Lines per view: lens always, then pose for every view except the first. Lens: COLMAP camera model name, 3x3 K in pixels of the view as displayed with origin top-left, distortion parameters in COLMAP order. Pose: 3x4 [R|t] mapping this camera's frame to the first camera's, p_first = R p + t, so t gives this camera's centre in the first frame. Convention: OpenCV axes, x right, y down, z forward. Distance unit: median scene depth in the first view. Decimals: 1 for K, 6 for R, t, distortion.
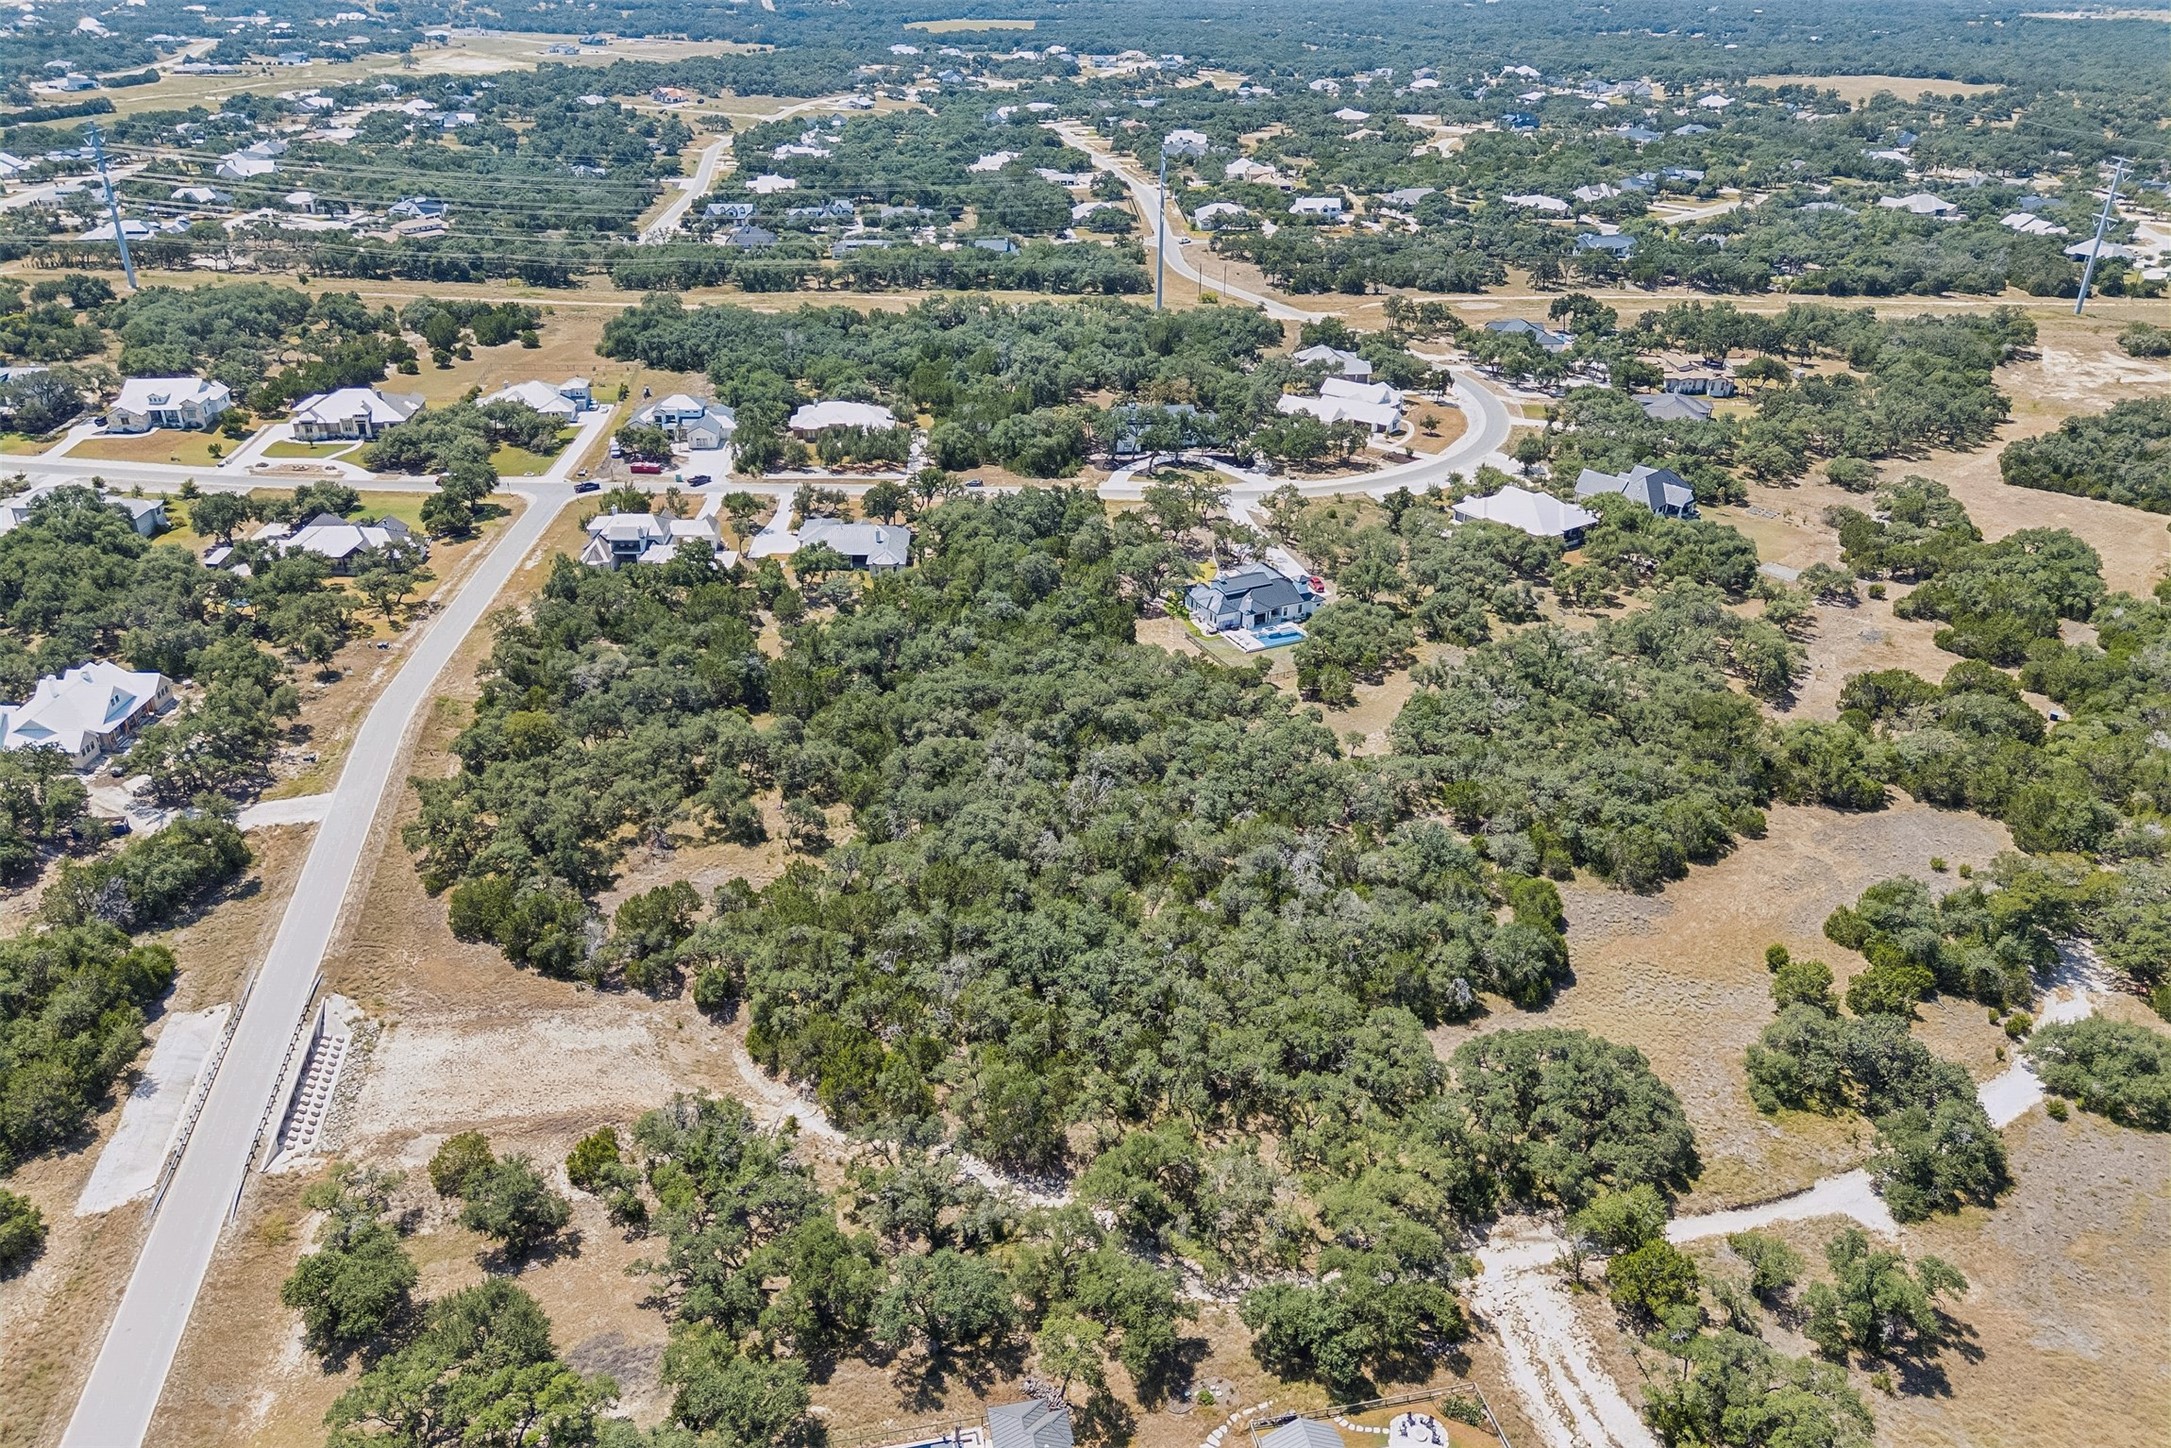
lens RADIAL K [[1603.9, 0, 1088.0], [0, 1603.9, 722.4], [0, 0, 1]] dist [0.038465, -0.035112]
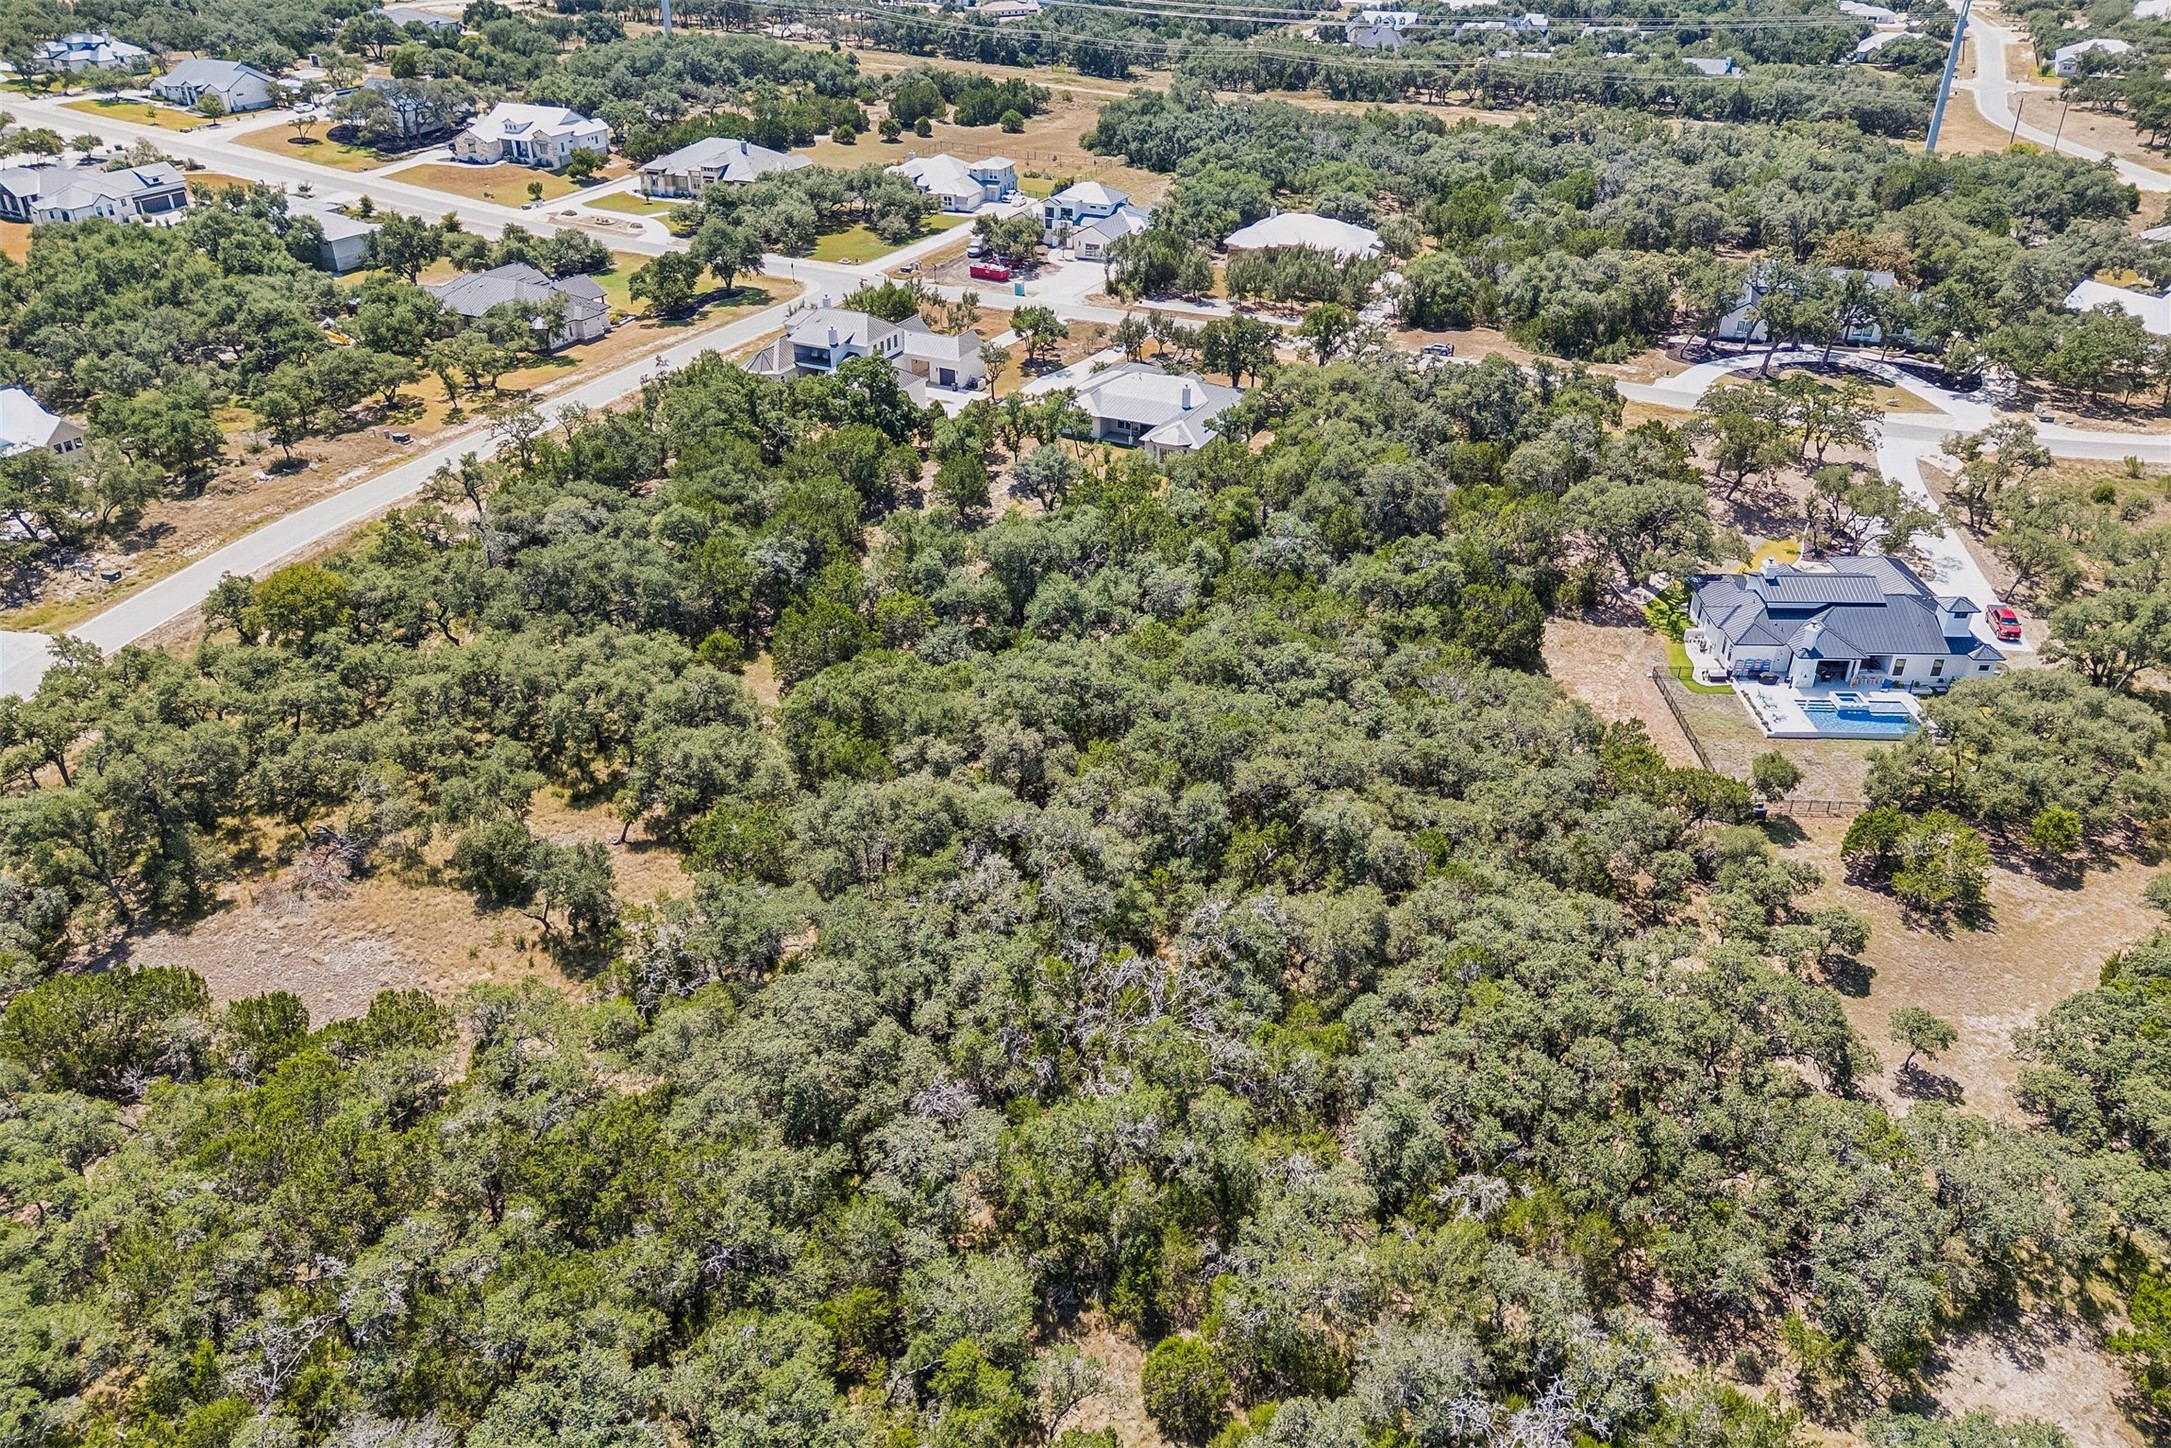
lens RADIAL K [[1603.9, 0, 1079.7], [0, 1603.9, 724.0], [0, 0, 1]] dist [0.038465, -0.035112]
pose [[0.881895, 0.224299, -0.414671, 0.089347], [-0.205037, 0.974509, 0.091061, -0.037497], [0.424525, 0.004716, 0.905404, 0.379156]]
